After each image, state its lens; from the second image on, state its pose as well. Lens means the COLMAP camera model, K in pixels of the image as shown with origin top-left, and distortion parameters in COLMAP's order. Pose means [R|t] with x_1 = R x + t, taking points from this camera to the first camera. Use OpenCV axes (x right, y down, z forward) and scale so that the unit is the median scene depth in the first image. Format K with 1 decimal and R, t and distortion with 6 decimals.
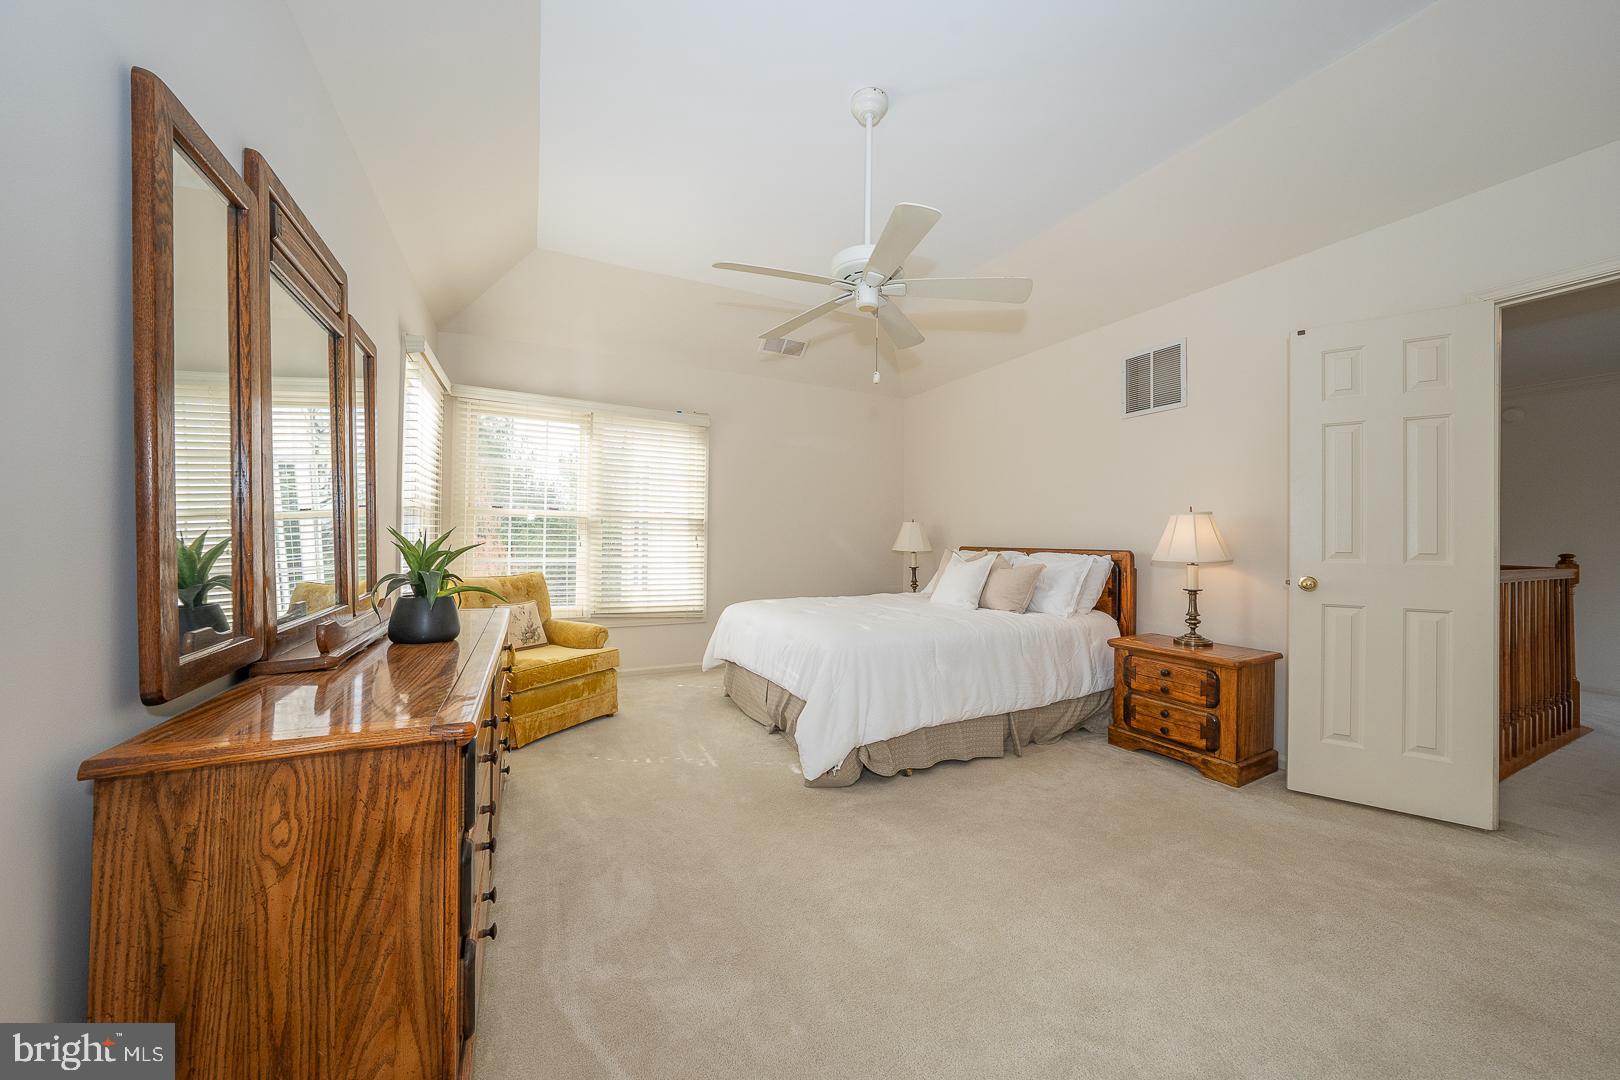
lens RADIAL K [[557.3, 0, 810.4], [0, 557.3, 534.9], [0, 0, 1]] dist [-0.031133, 0.006556]
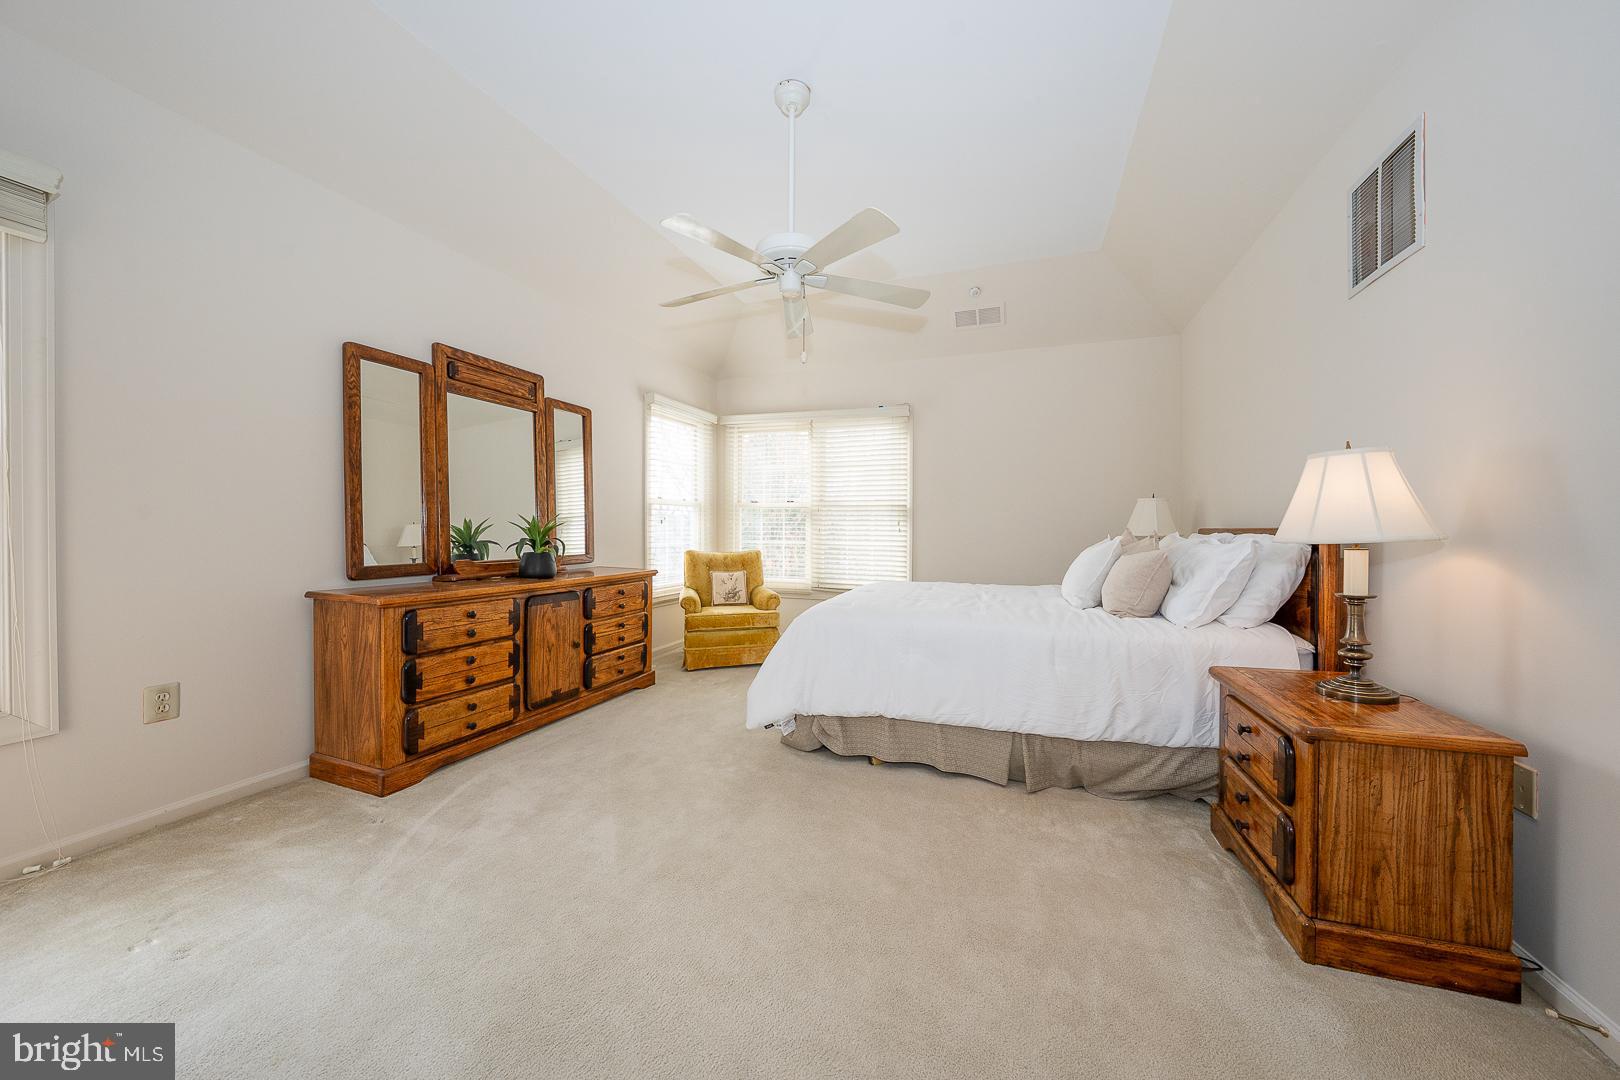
lens RADIAL K [[557.3, 0, 810.4], [0, 557.3, 534.9], [0, 0, 1]] dist [-0.031133, 0.006556]
pose [[0.687401, -0.002766, -0.726273, 0.716751], [0.011339, 0.999912, 0.006924, 0.030622], [0.726190, -0.012995, 0.687371, 0.248011]]
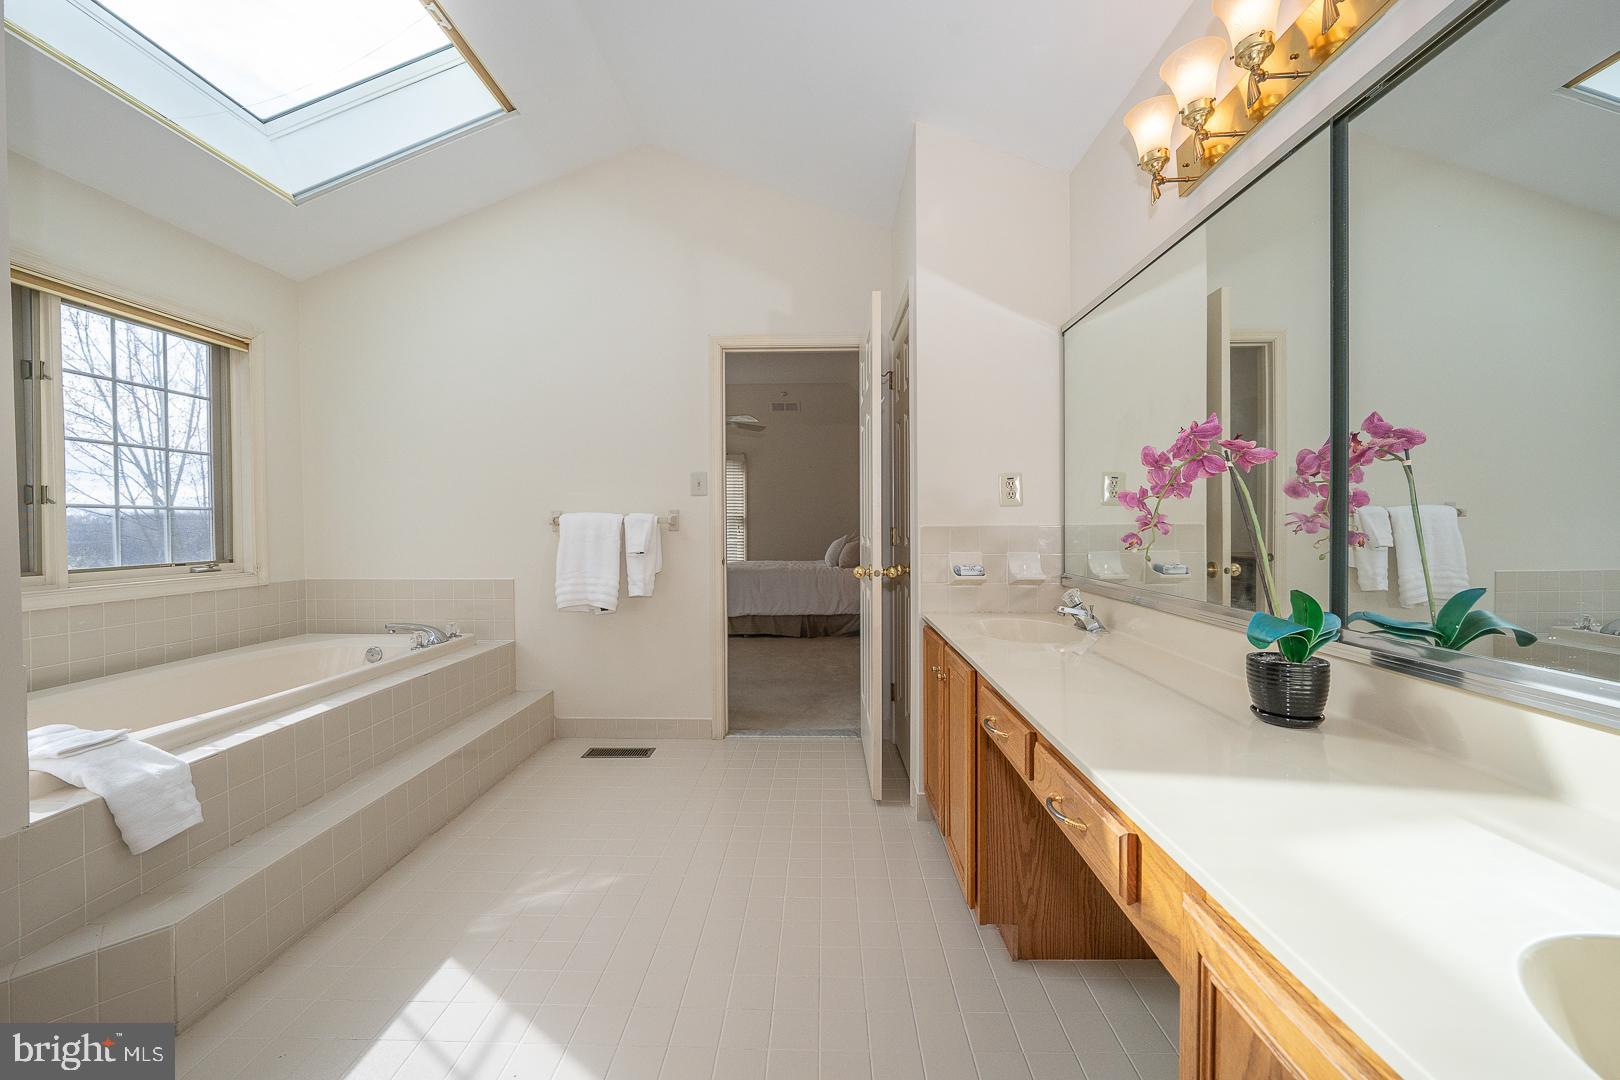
lens RADIAL K [[557.3, 0, 810.4], [0, 557.3, 534.9], [0, 0, 1]] dist [-0.031133, 0.006556]
pose [[0.894205, -0.002792, -0.447648, 1.244511], [0.013169, 0.999712, 0.020071, -0.003055], [0.447463, -0.023843, 0.893984, -0.734451]]
